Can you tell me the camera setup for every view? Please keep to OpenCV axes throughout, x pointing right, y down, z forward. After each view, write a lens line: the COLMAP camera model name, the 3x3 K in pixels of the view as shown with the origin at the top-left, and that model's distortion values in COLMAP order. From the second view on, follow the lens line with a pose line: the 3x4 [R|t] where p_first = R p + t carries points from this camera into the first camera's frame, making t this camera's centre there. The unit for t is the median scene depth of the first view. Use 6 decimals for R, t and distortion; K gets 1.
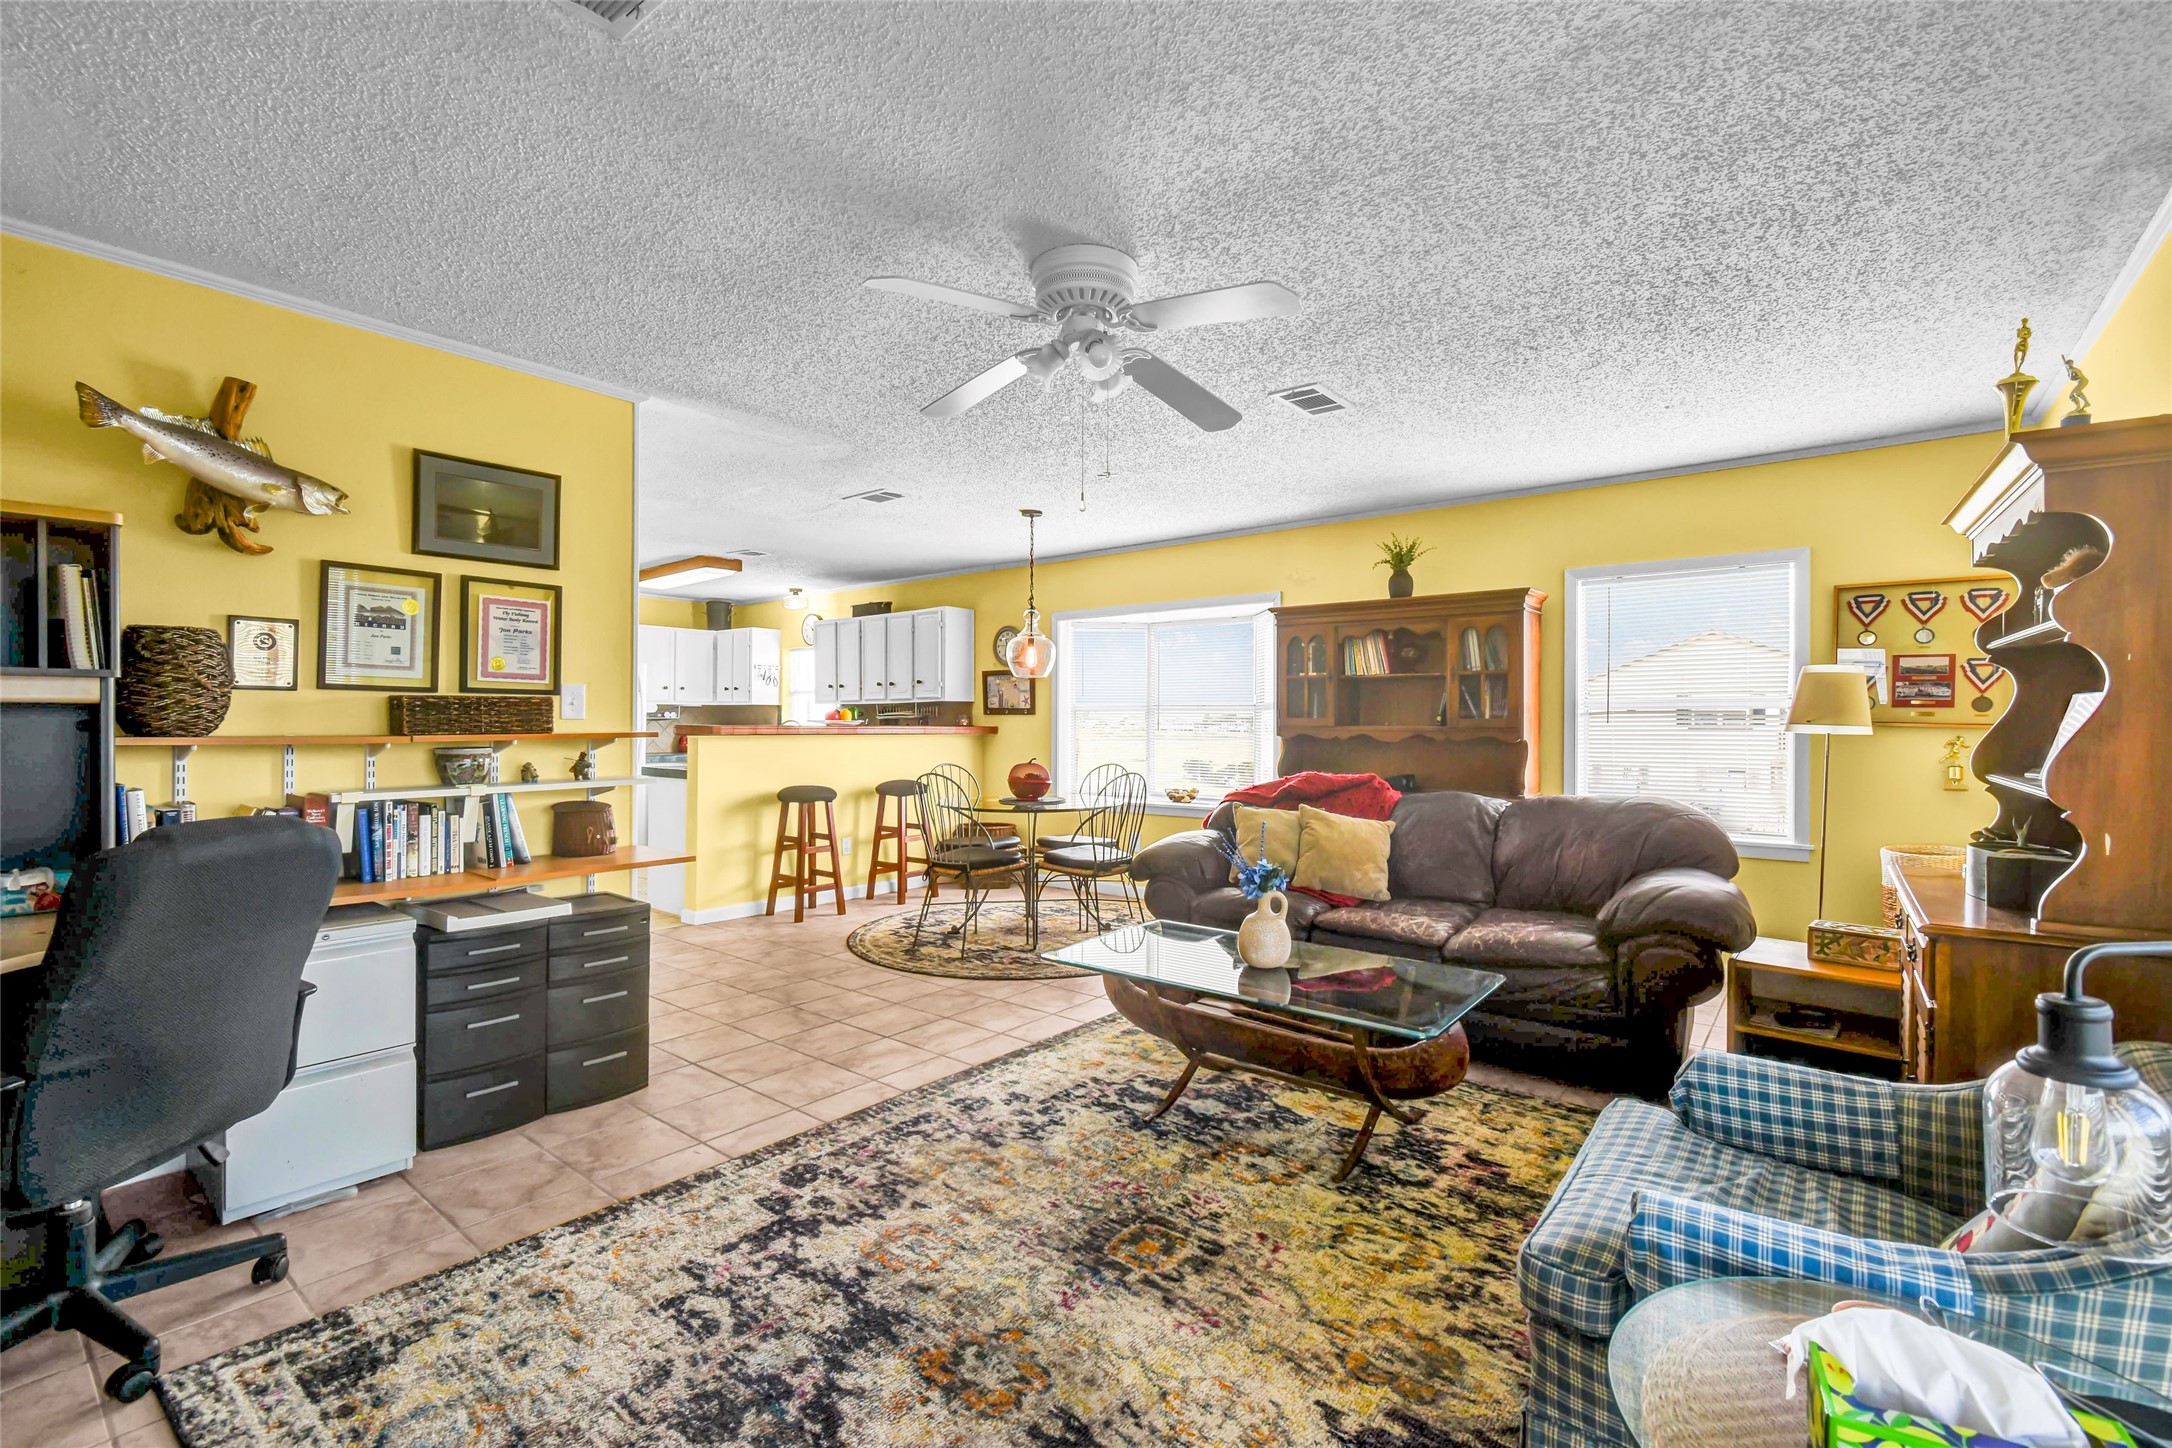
lens RADIAL K [[956.9, 0, 1090.6], [0, 956.9, 712.0], [0, 0, 1]] dist [0.004843, -0.002973]
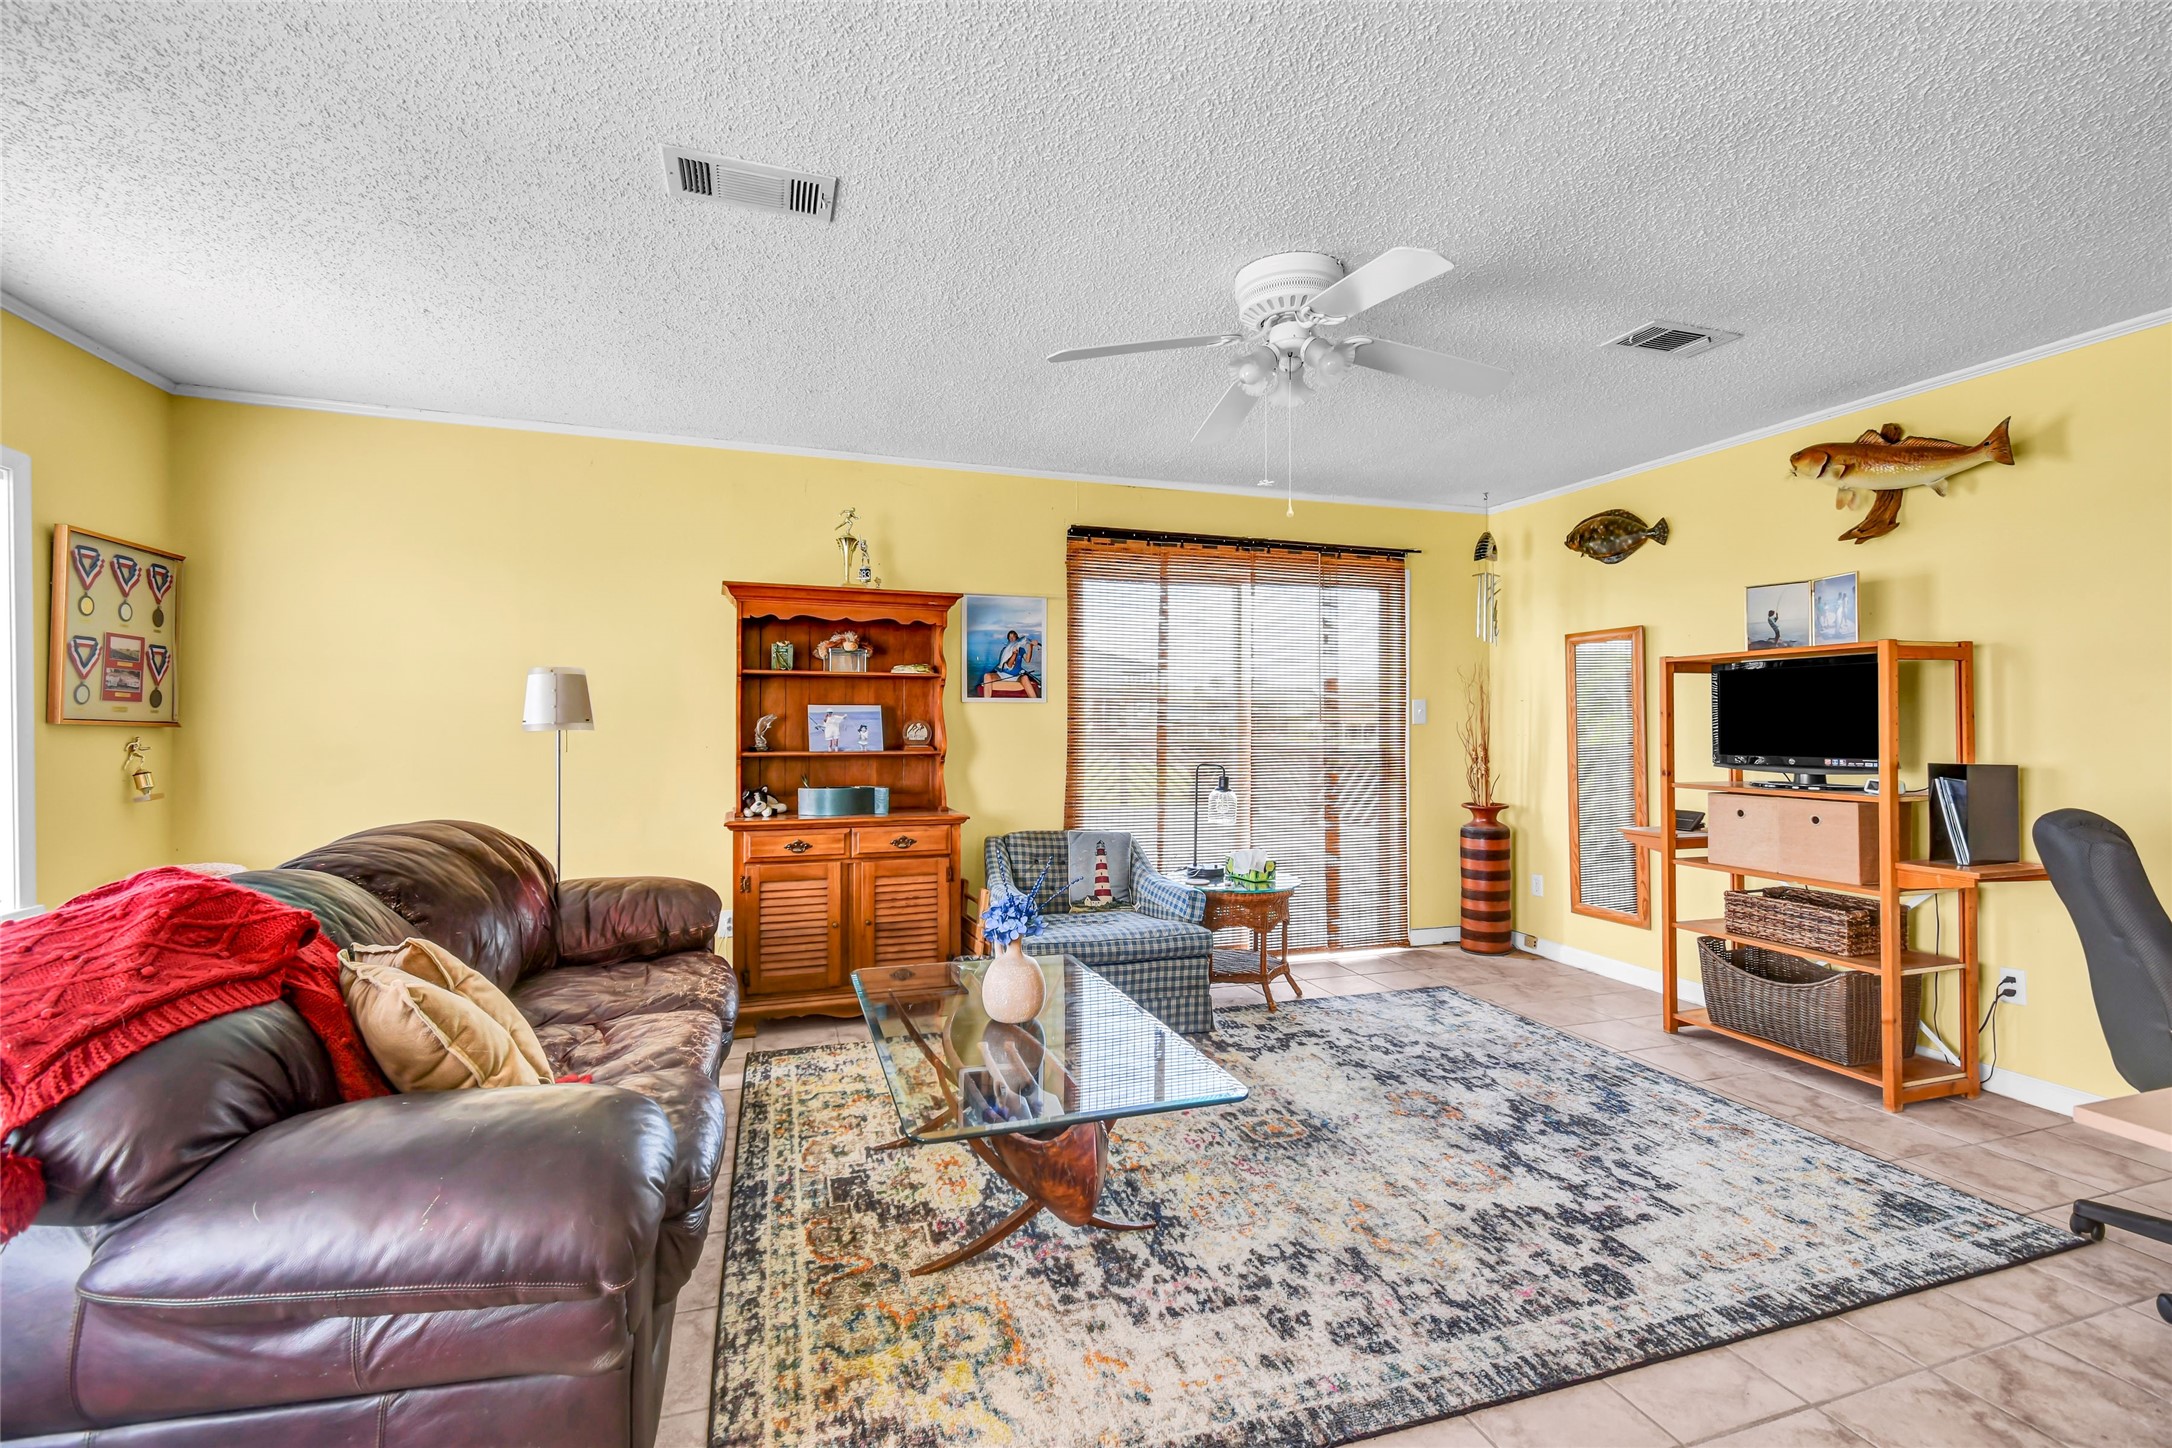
lens RADIAL K [[956.9, 0, 1091.7], [0, 956.9, 718.8], [0, 0, 1]] dist [0.004843, -0.002973]
pose [[-0.841732, -0.005143, 0.539871, -0.306832], [-0.008603, 0.999955, -0.003887, 0.007635], [-0.539827, -0.007916, -0.841739, 1.591058]]
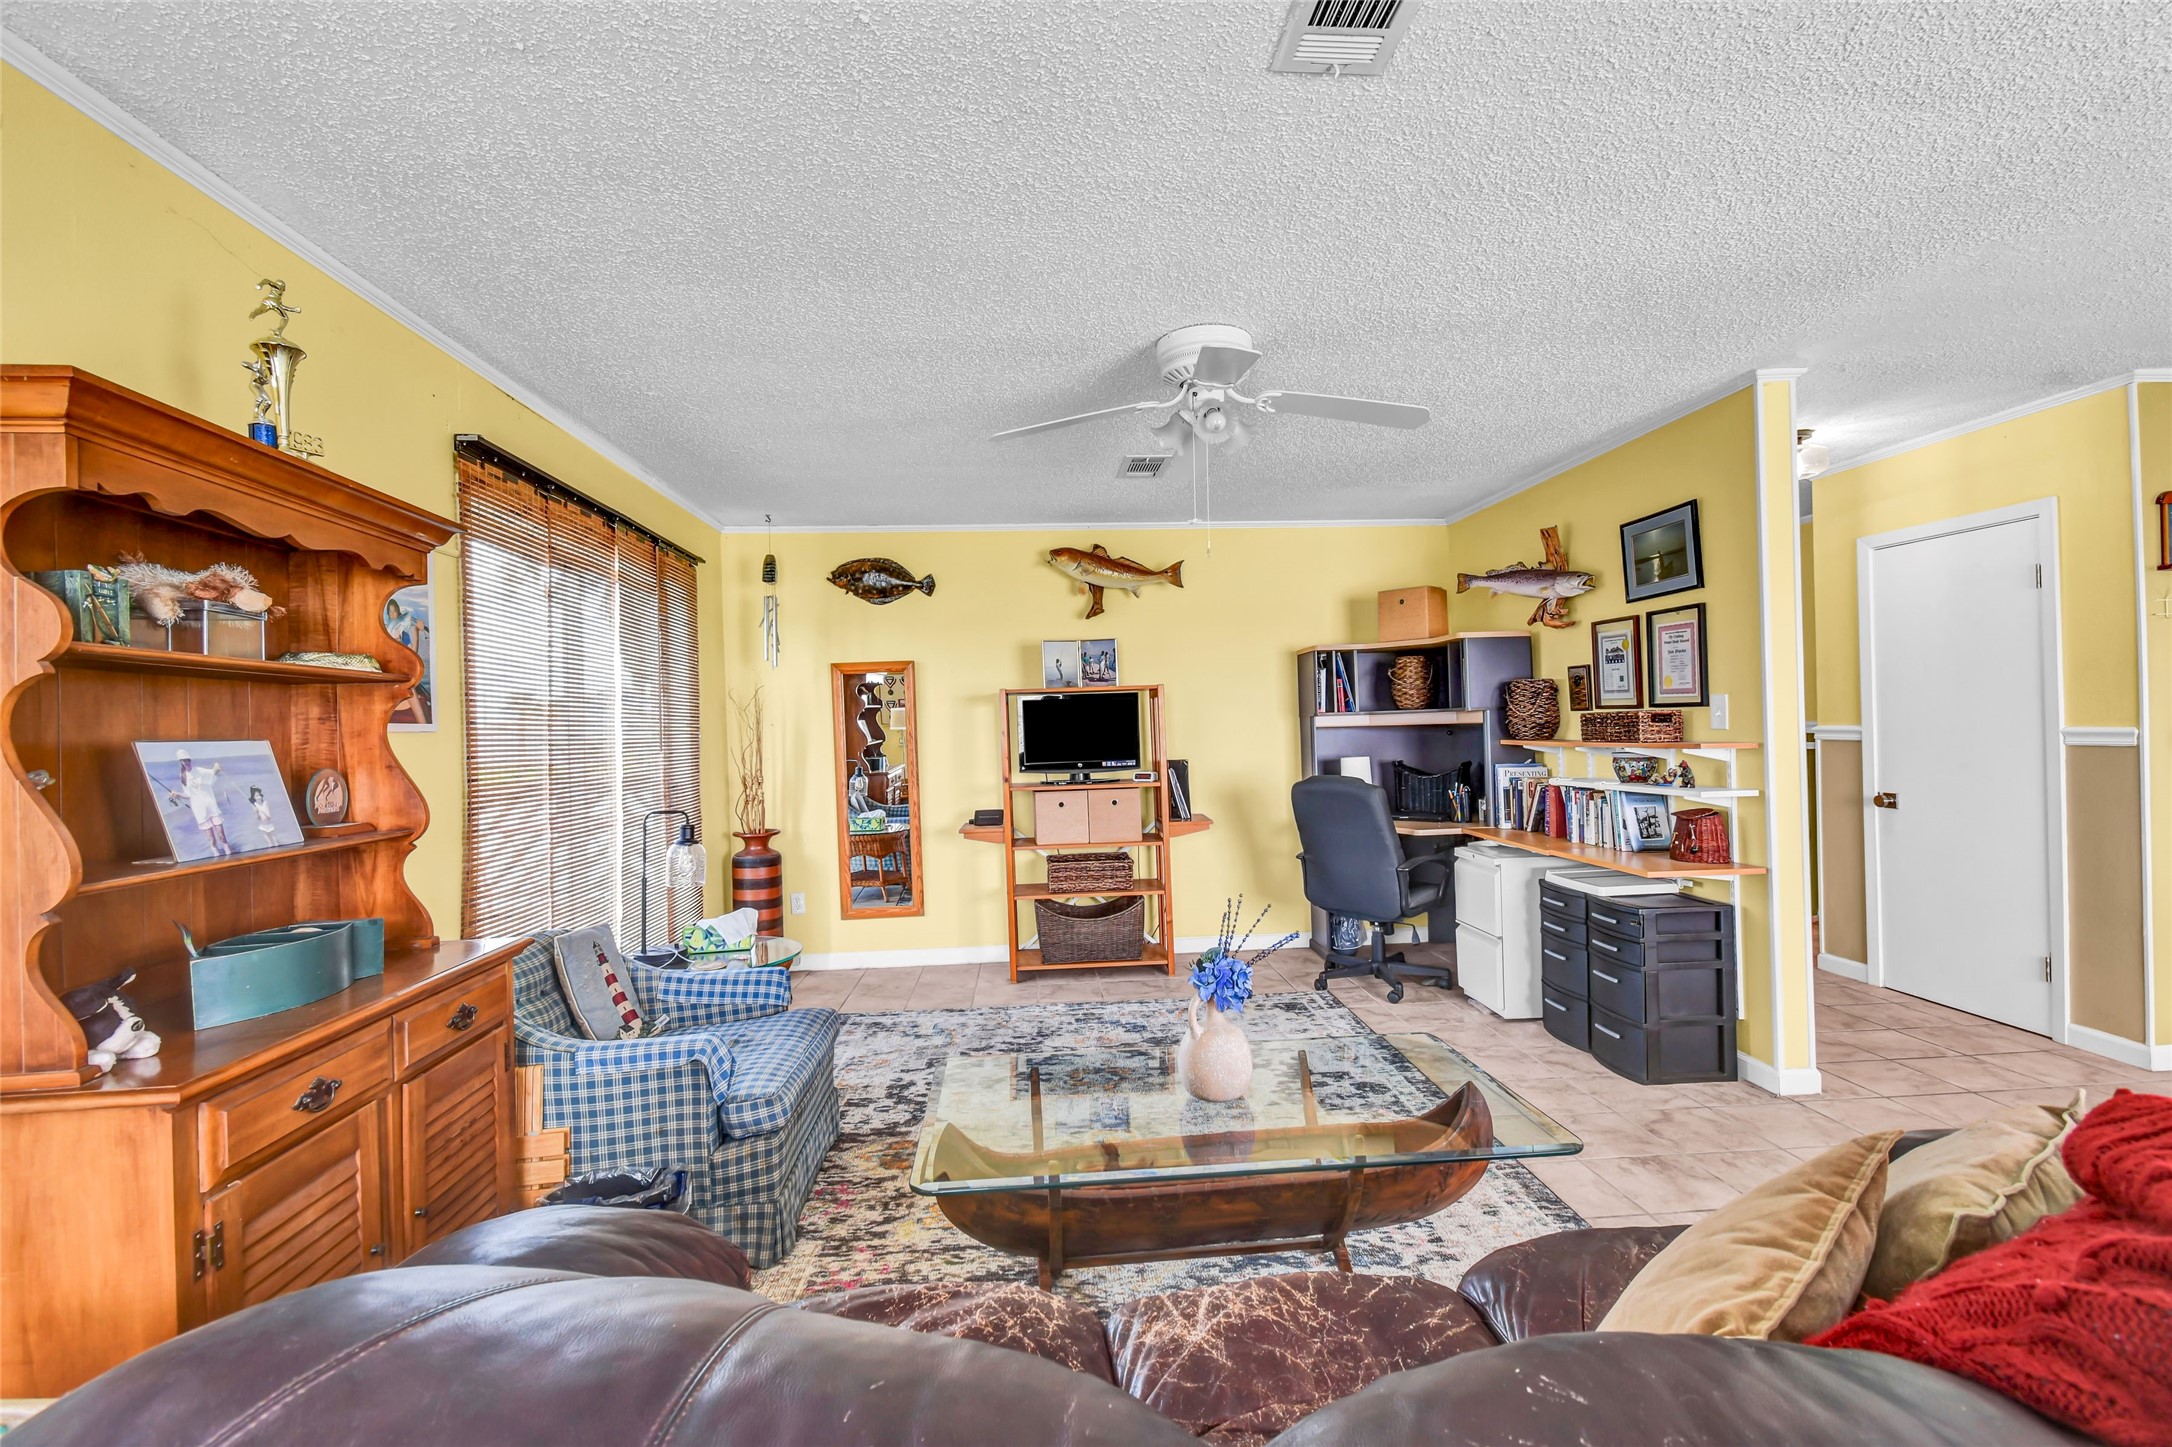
lens RADIAL K [[956.9, 0, 1108.9], [0, 956.9, 724.5], [0, 0, 1]] dist [0.004843, -0.002973]
pose [[-0.723797, 0.011983, -0.689909, 0.694338], [0.026757, 0.999585, -0.010709, -0.003954], [0.689494, -0.026210, -0.723817, 1.406694]]
